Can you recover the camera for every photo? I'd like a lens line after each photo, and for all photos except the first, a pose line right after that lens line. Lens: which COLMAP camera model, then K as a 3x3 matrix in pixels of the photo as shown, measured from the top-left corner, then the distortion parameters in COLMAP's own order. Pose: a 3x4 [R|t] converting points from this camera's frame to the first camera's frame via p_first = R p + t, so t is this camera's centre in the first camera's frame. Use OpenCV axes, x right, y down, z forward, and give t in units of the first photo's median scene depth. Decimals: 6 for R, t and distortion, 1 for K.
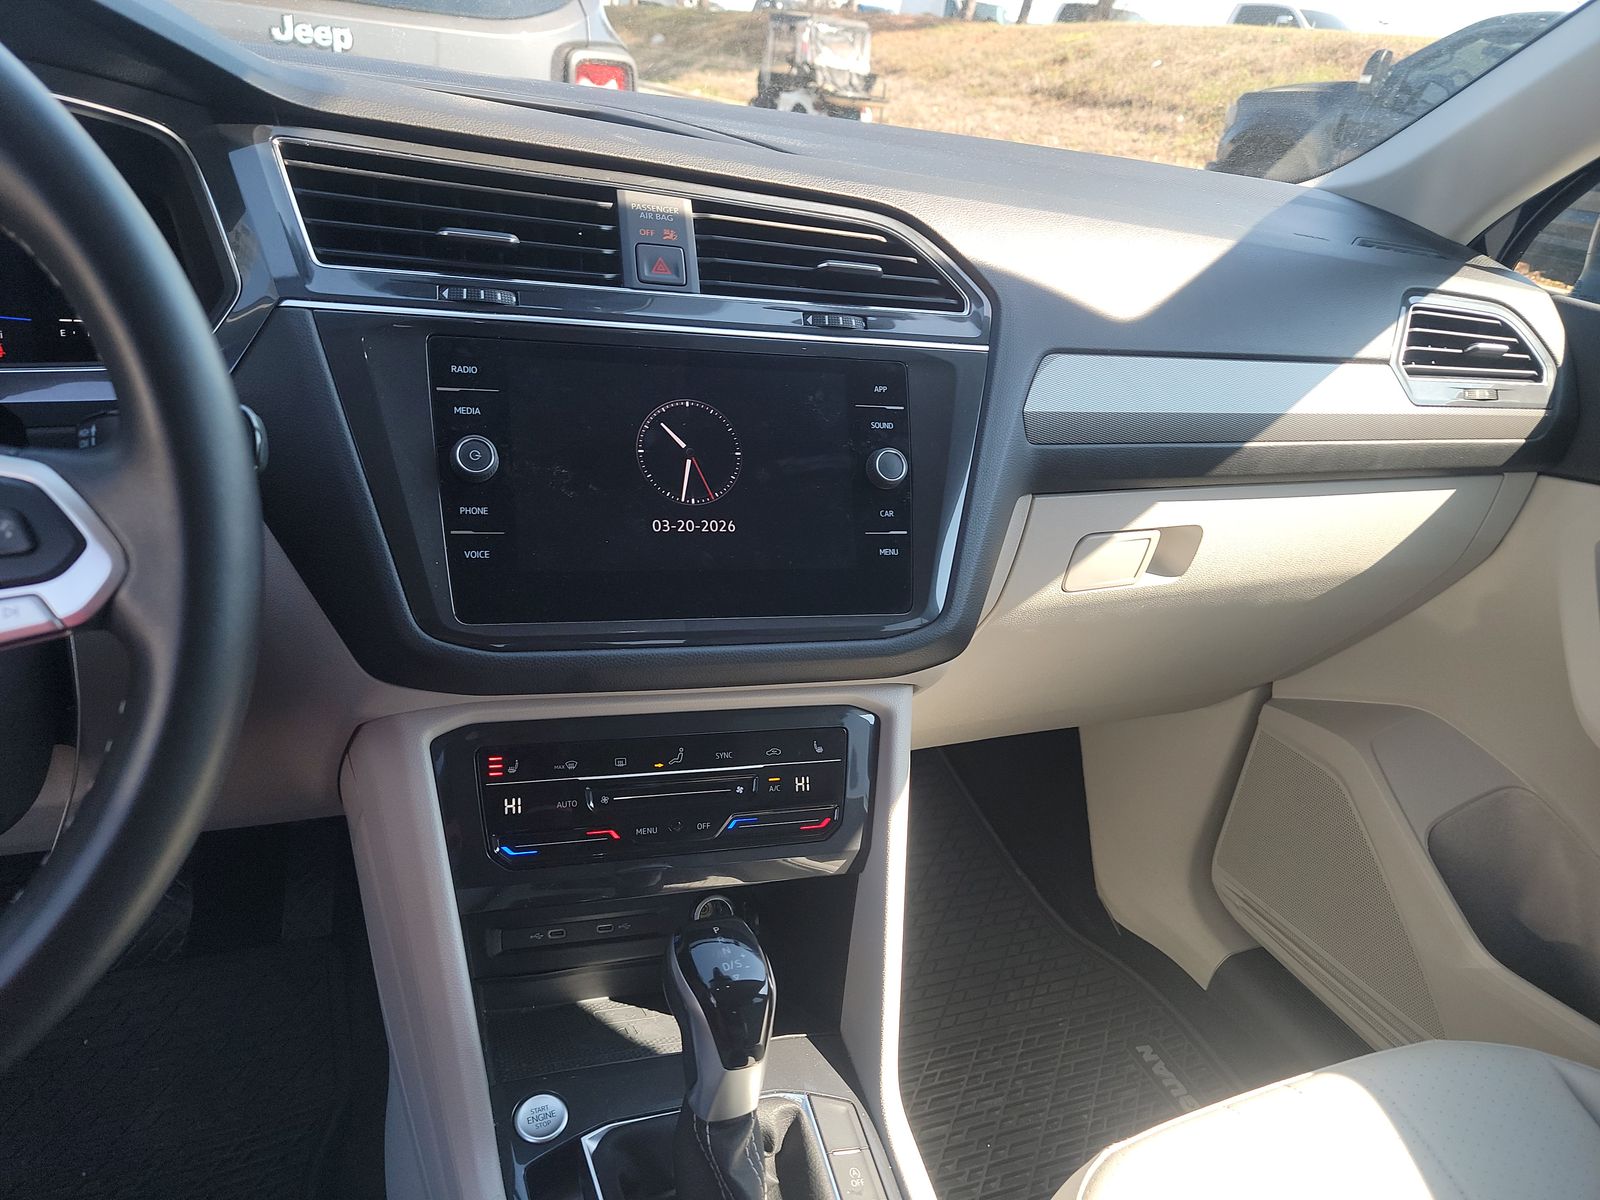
lens RADIAL K [[1109.4, 0, 800.4], [0, 1109.4, 615.6], [0, 0, 1]] dist [0.077709, -0.086057]
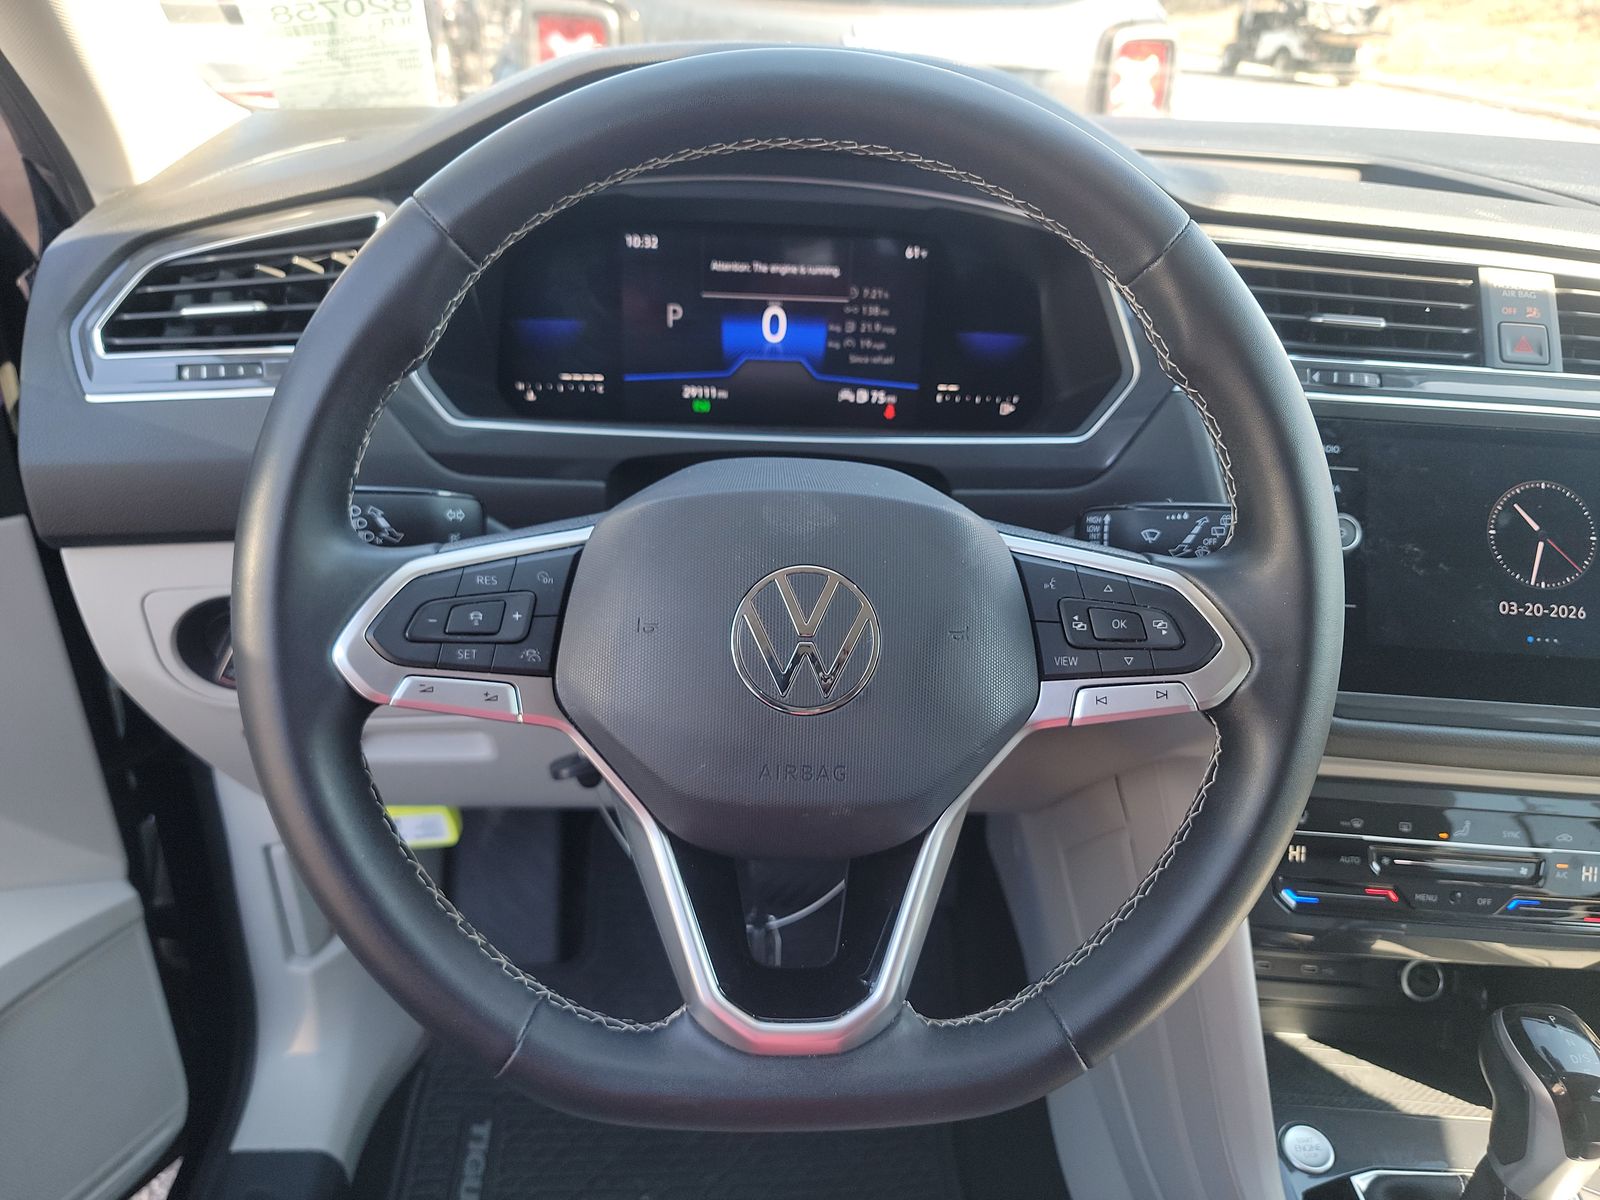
lens RADIAL K [[1135.2, 0, 800.0], [0, 1135.2, 600.0], [0, 0, 1]] dist [0.060923, -0.049094]
pose [[0.943303, 0.095623, -0.317860, -0.385904], [-0.089092, 0.995406, 0.035057, -0.065515], [0.319752, -0.004751, 0.947489, -0.183468]]
